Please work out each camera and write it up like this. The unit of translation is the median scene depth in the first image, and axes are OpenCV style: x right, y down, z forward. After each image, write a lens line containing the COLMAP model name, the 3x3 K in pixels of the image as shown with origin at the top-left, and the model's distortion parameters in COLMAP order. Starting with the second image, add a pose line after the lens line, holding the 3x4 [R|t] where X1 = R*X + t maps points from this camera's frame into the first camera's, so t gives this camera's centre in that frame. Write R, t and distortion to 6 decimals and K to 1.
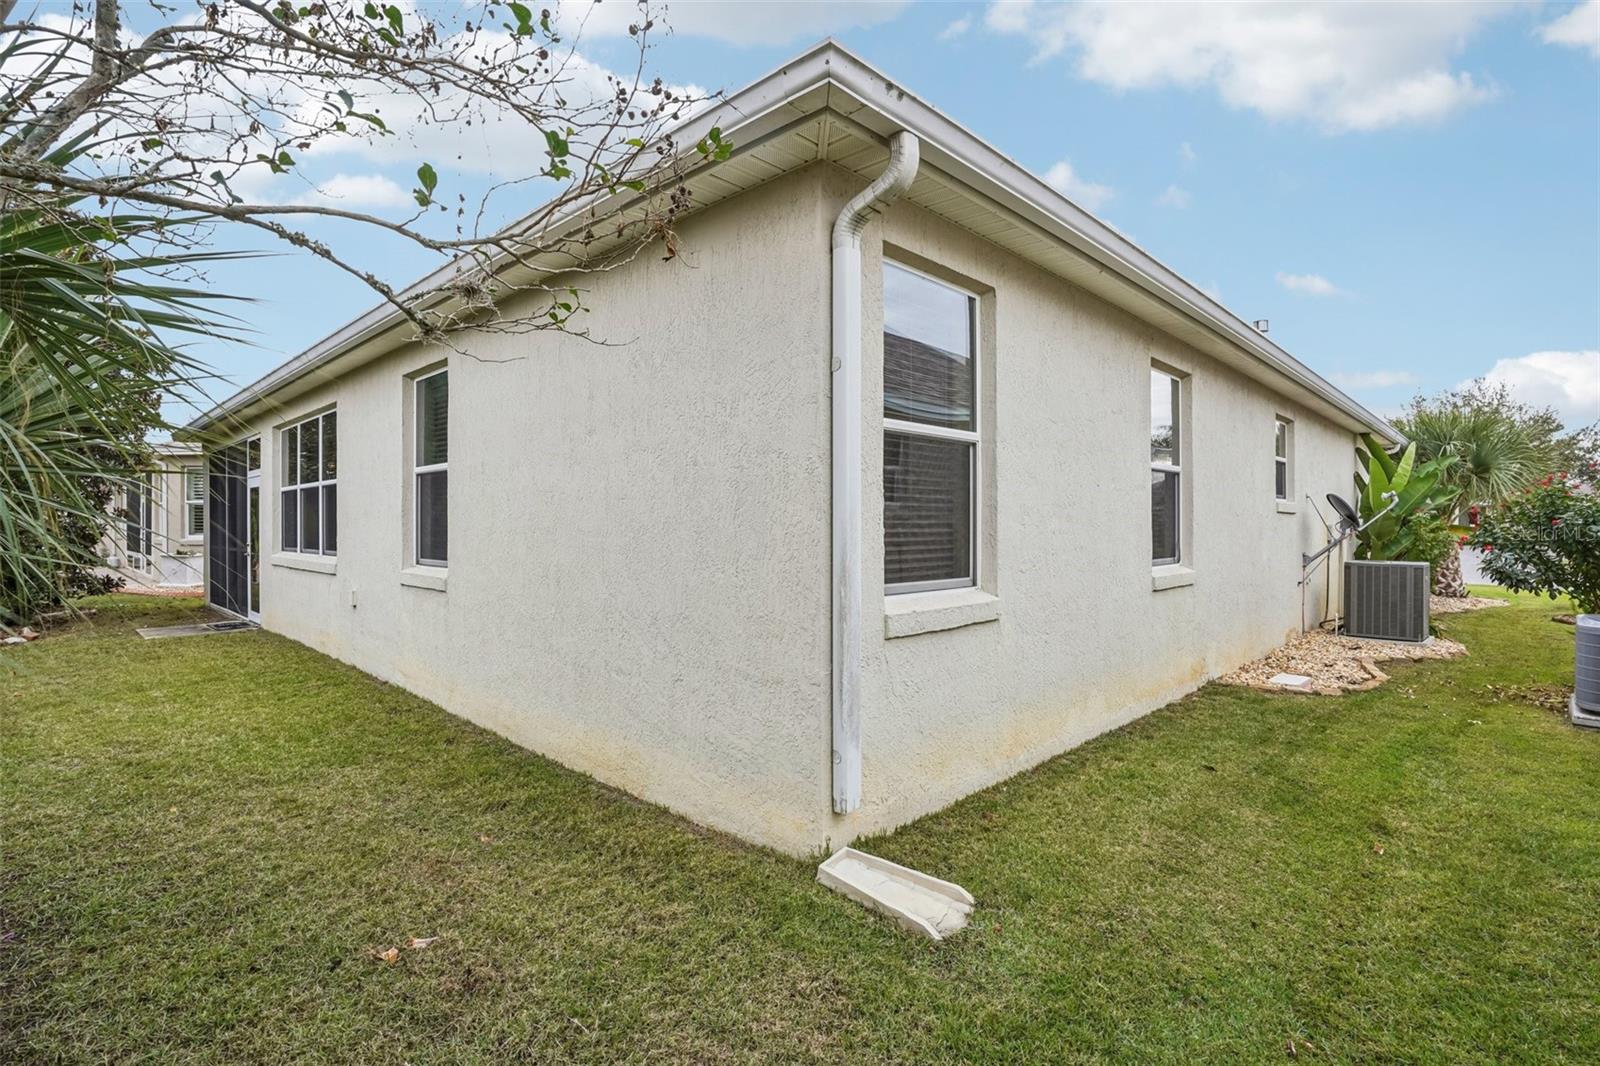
lens RADIAL K [[789.1, 0, 796.9], [0, 789.1, 532.6], [0, 0, 1]] dist [-0.088133, 0.044567]
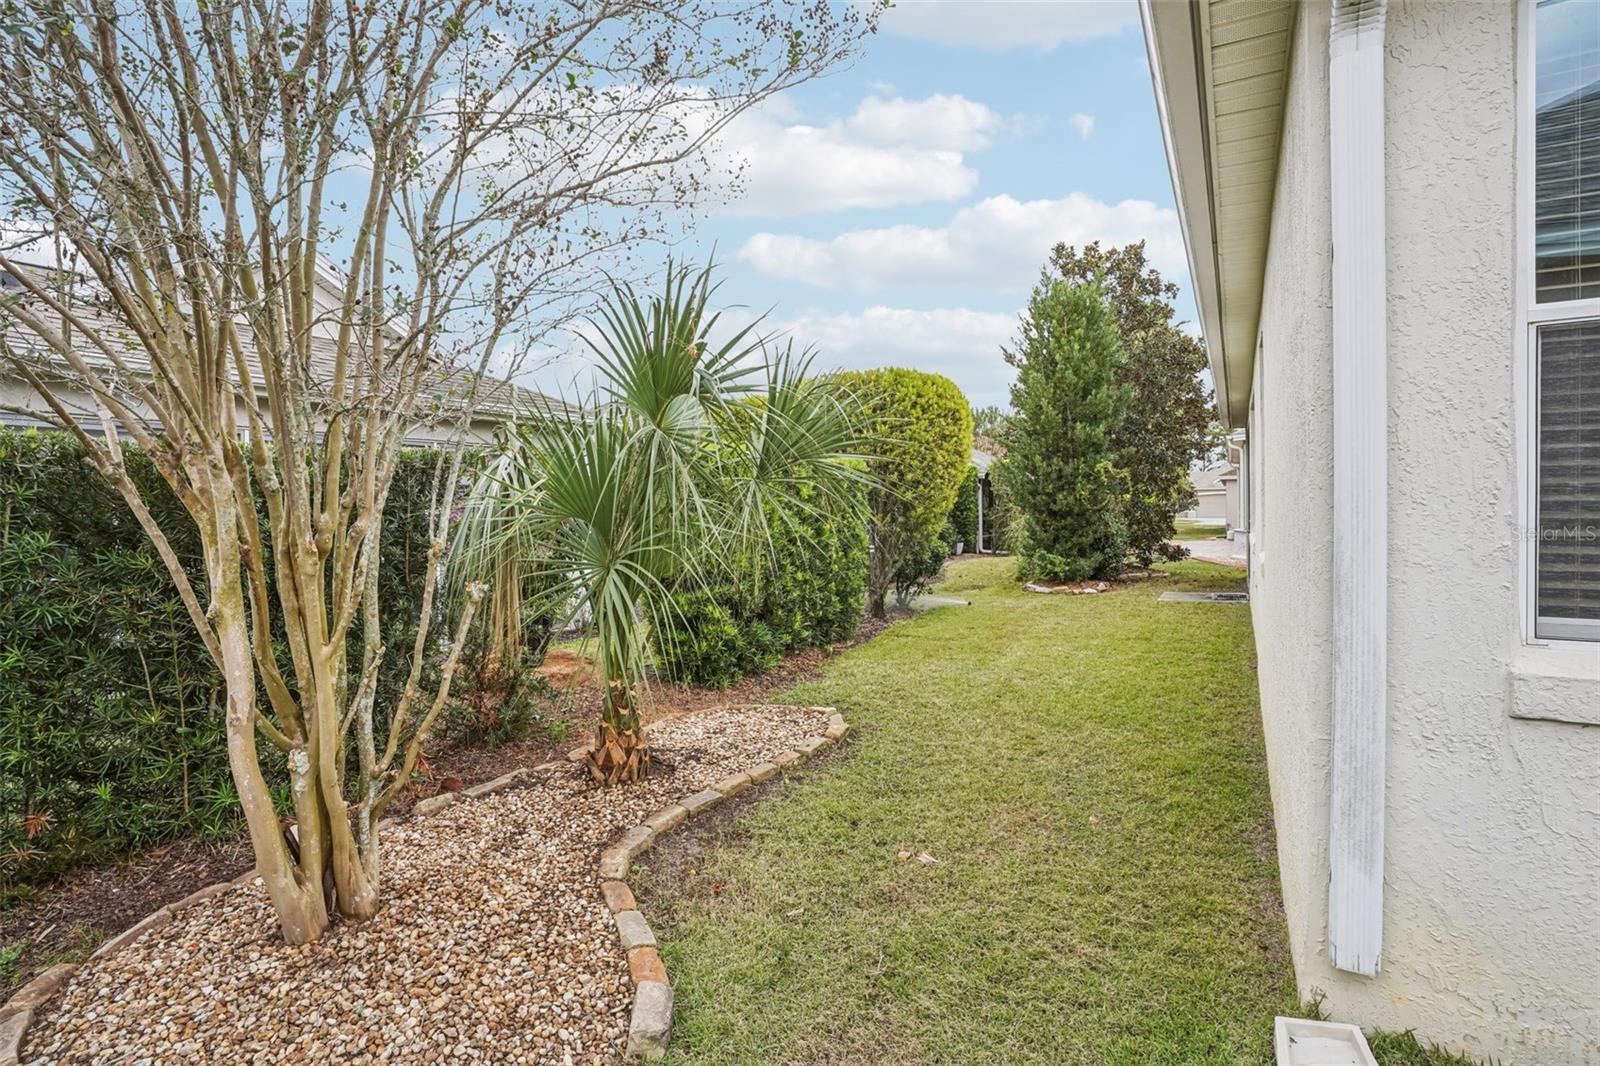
lens RADIAL K [[793.5, 0, 796.0], [0, 793.5, 540.4], [0, 0, 1]] dist [-0.082641, 0.037868]
pose [[0.253682, 0.038457, -0.966523, 0.403514], [0.001151, 0.999197, 0.040059, -0.006259], [0.967287, -0.011275, 0.253434, 0.324049]]
